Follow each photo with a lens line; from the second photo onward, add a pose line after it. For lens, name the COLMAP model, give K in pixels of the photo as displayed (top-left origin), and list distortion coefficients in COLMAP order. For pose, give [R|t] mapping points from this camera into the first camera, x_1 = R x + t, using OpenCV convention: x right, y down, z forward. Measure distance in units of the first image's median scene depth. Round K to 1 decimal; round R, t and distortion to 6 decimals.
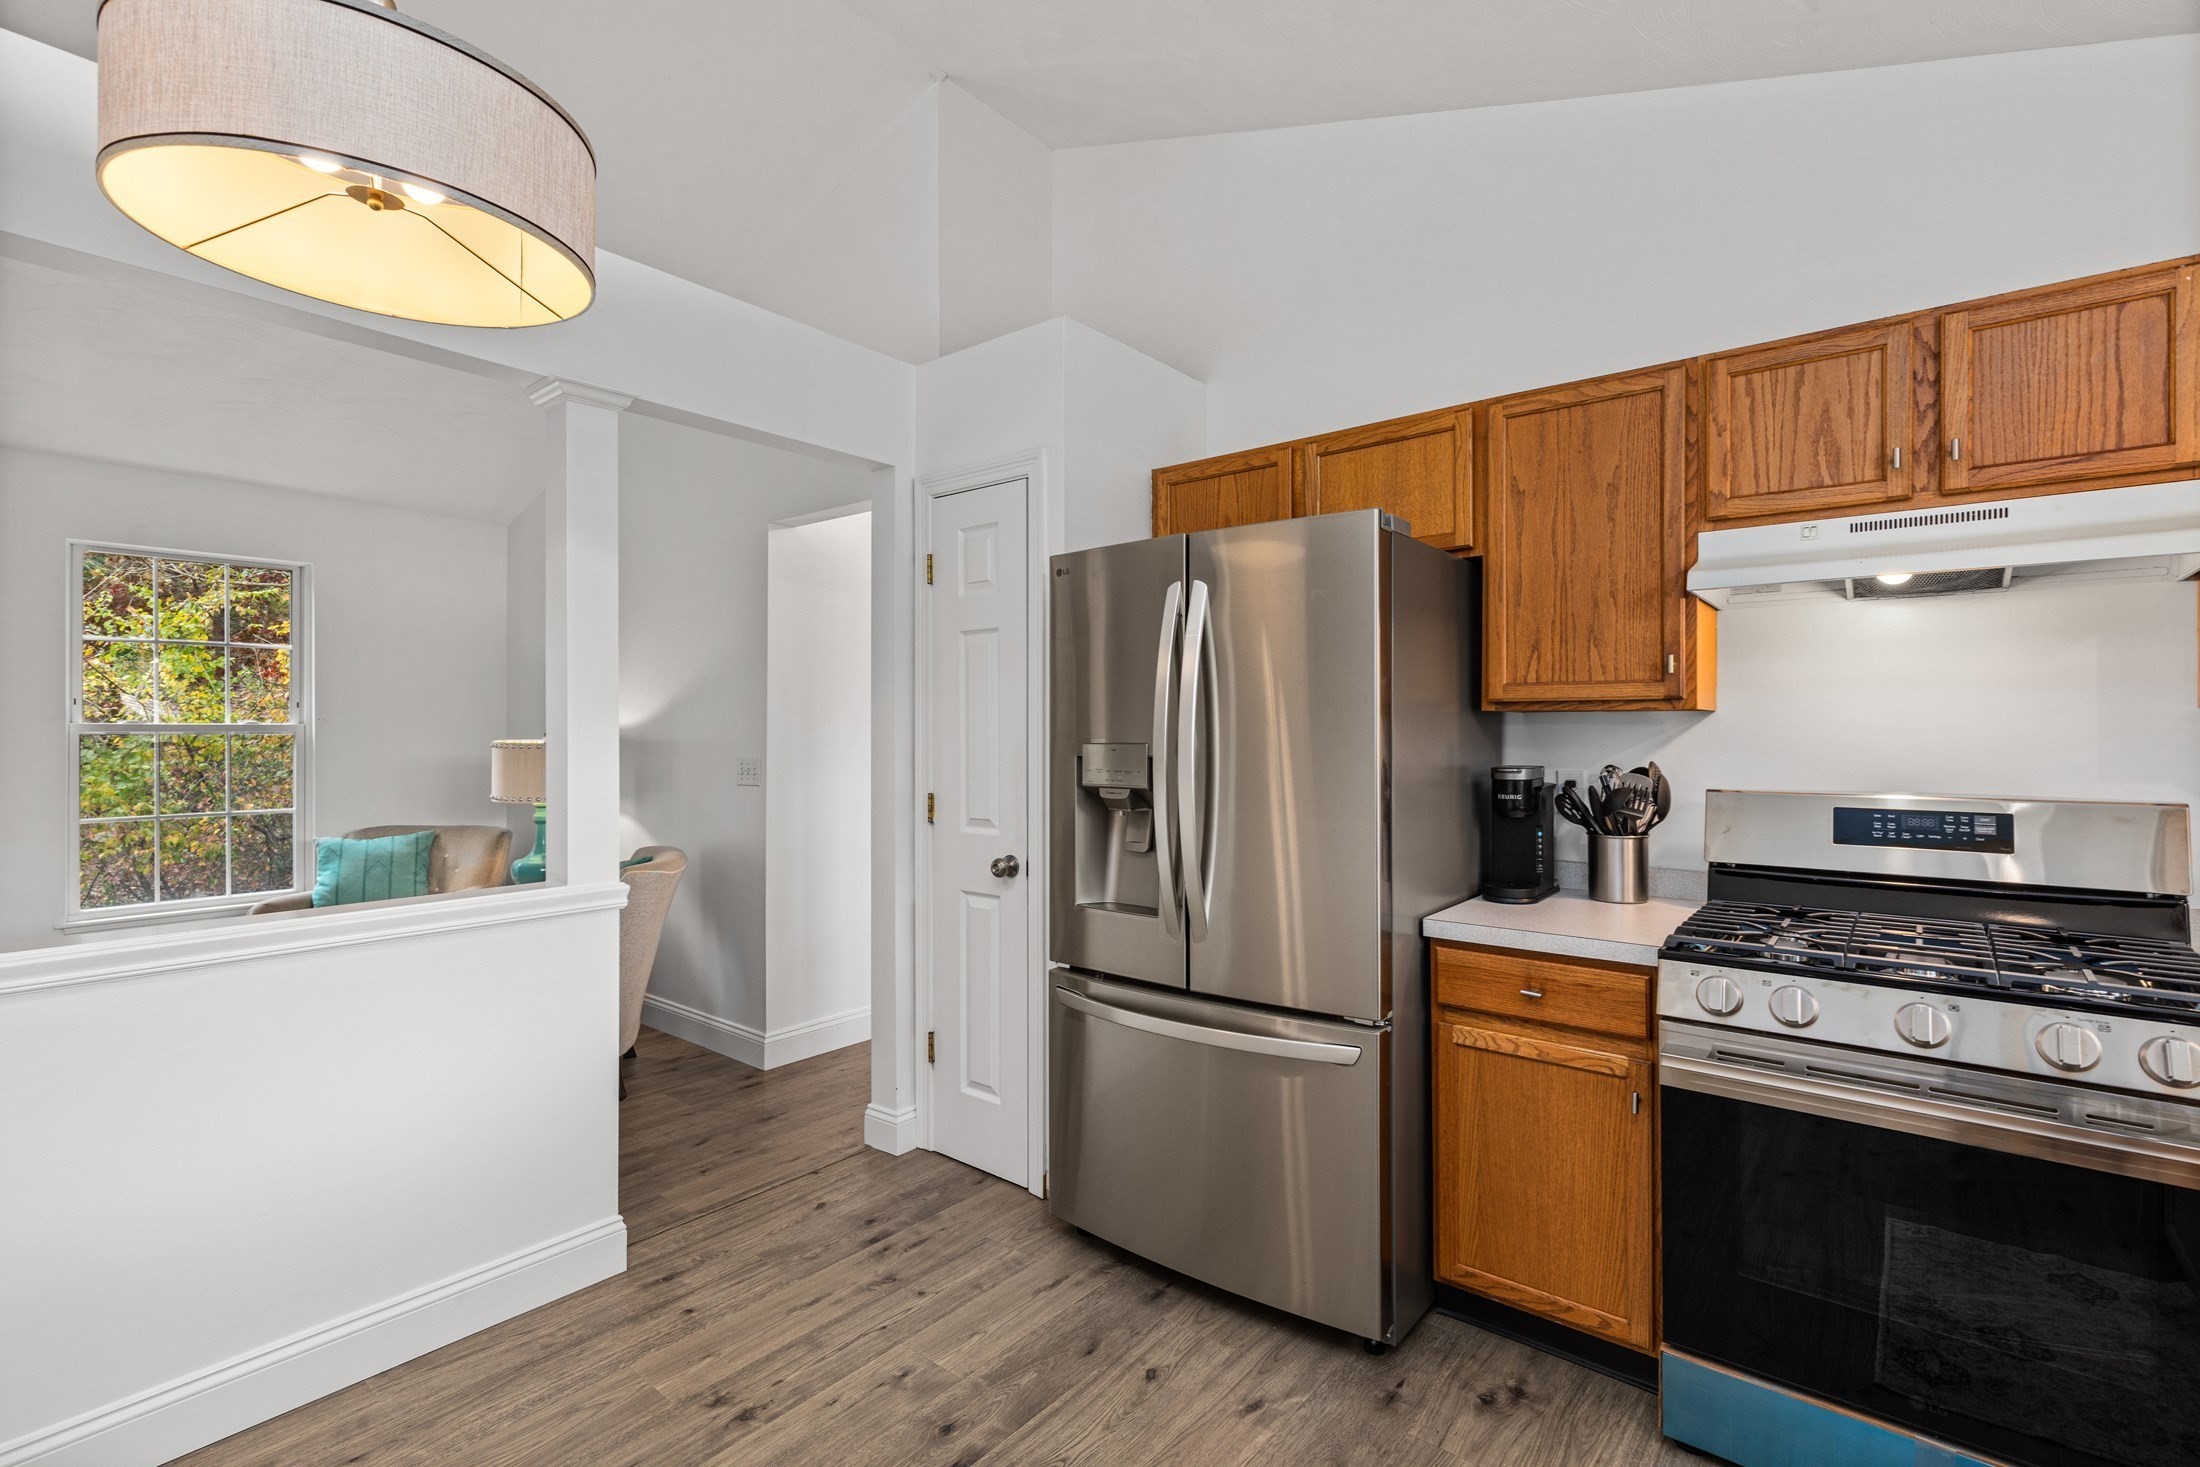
lens RADIAL K [[984.1, 0, 1111.4], [0, 984.1, 743.6], [0, 0, 1]] dist [0.000960, 0.000183]
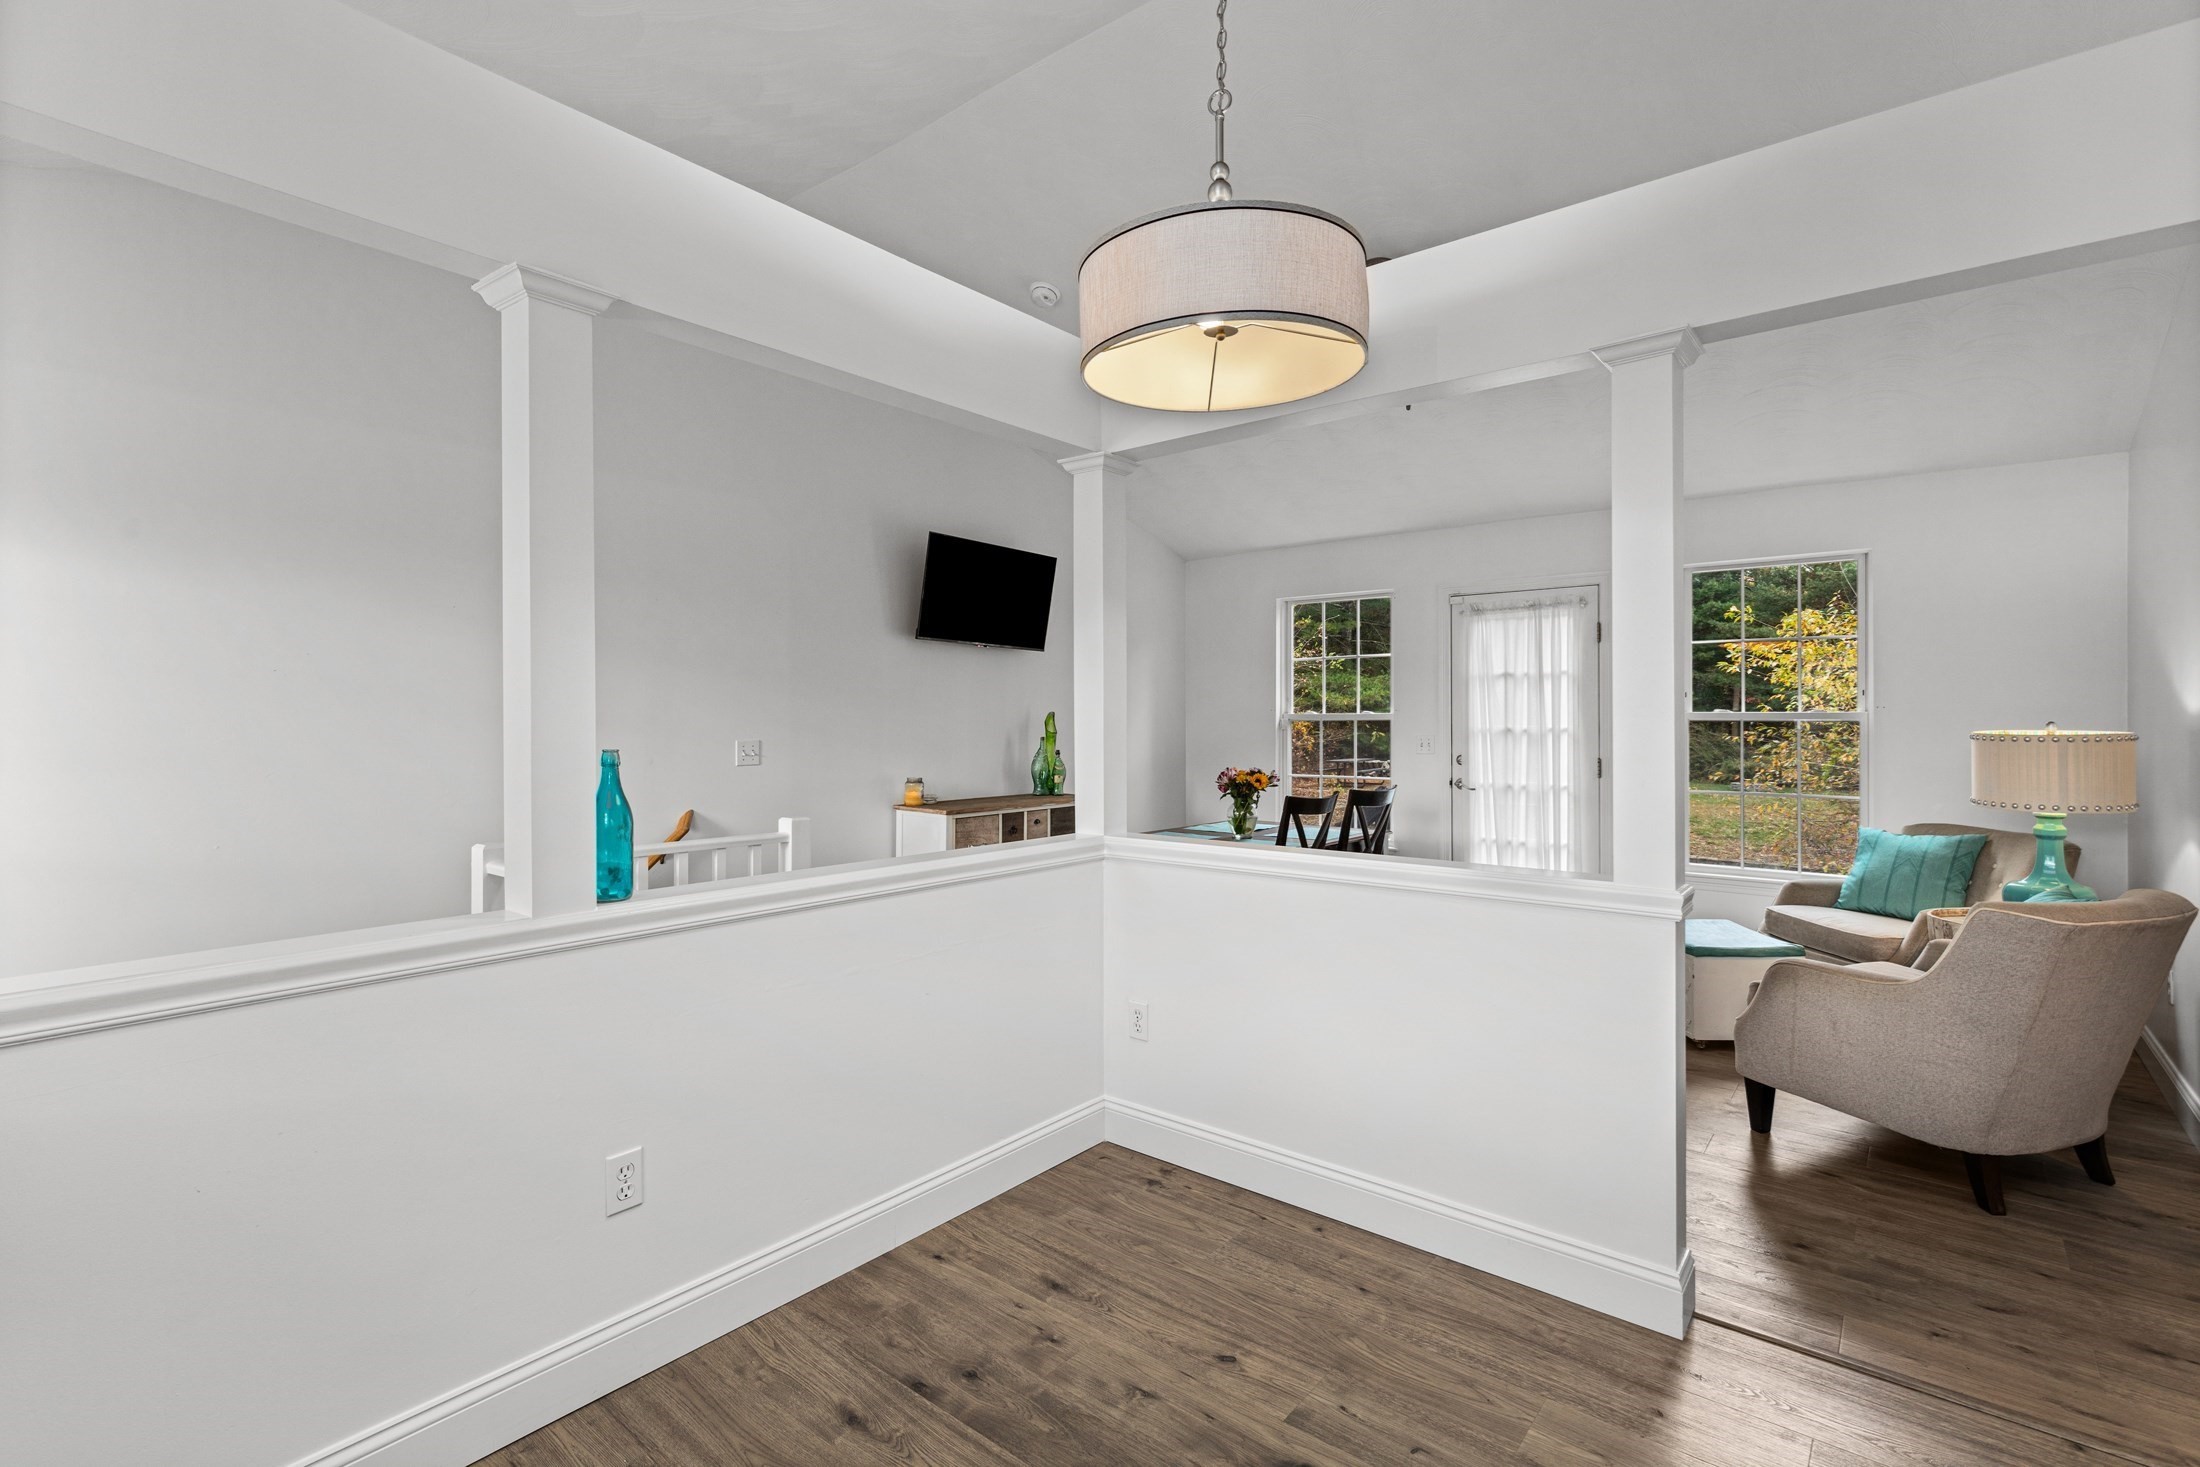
lens RADIAL K [[1005.1, 0, 1100.0], [0, 1005.1, 733.5], [0, 0, 1]] dist [0.002518, -0.000573]
pose [[-0.012570, 0.011327, -0.999857, 0.447458], [-0.010101, 0.999883, 0.011455, -0.003422], [0.999870, 0.010244, -0.012455, 0.566091]]
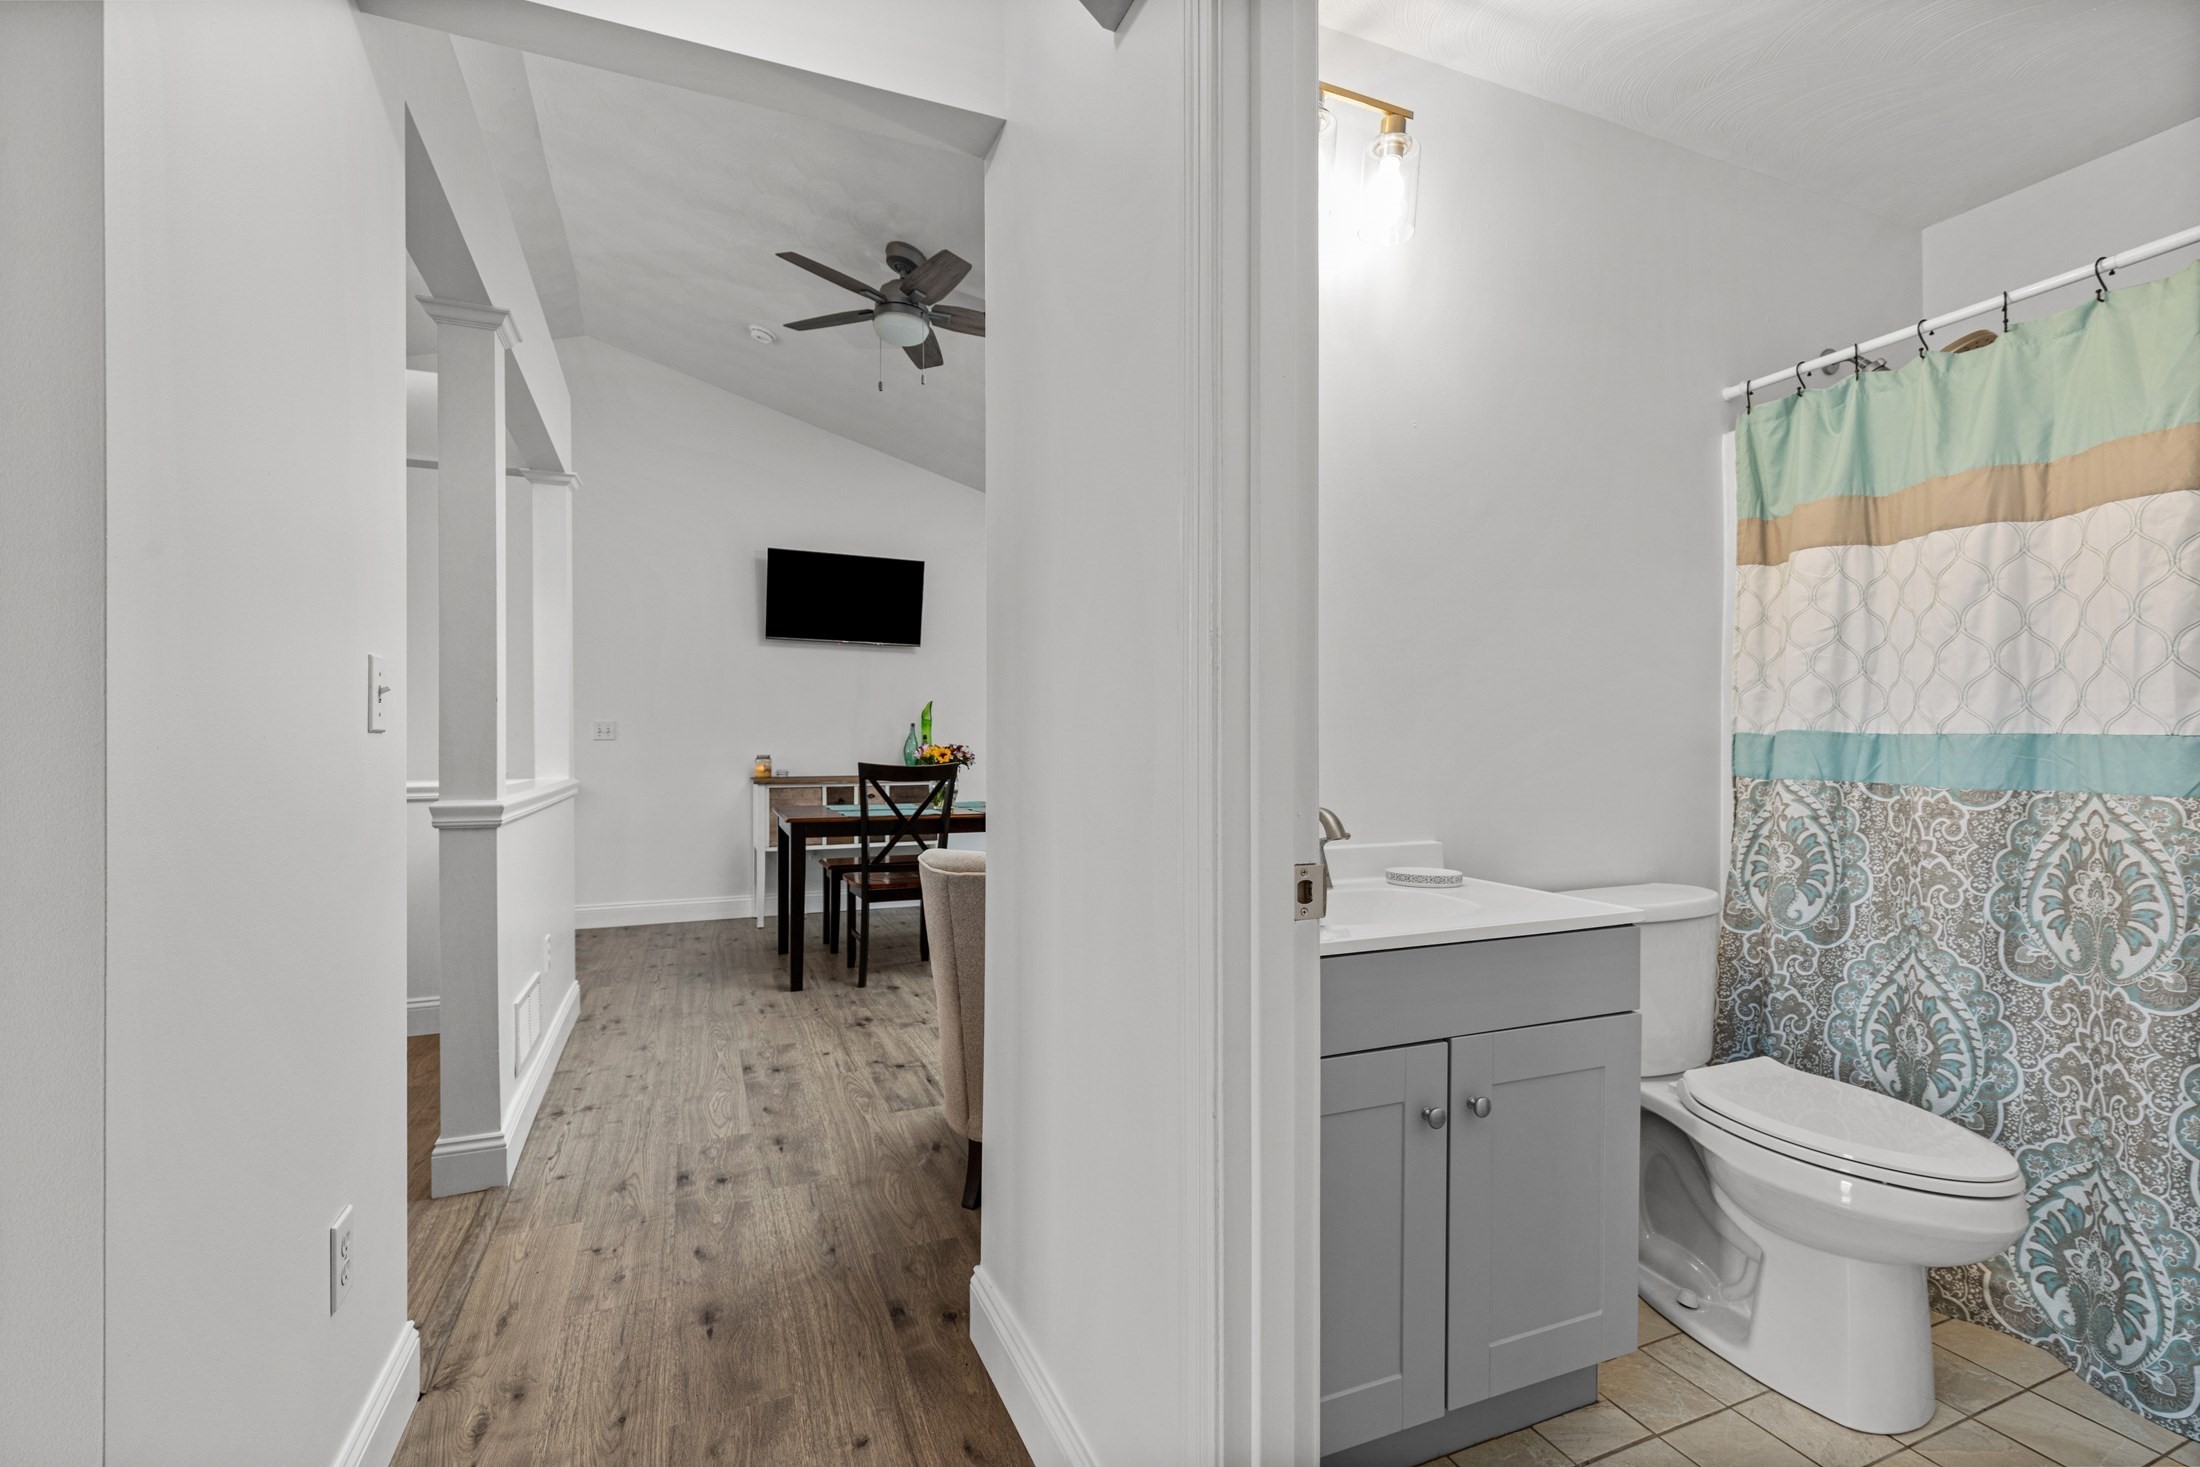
lens RADIAL K [[984.1, 0, 1111.4], [0, 984.1, 743.6], [0, 0, 1]] dist [0.000960, 0.000183]
pose [[-0.476010, 0.002058, -0.879437, 0.058273], [-0.008004, 0.999946, 0.006673, 0.077098], [0.879403, 0.010216, -0.475968, 2.364893]]
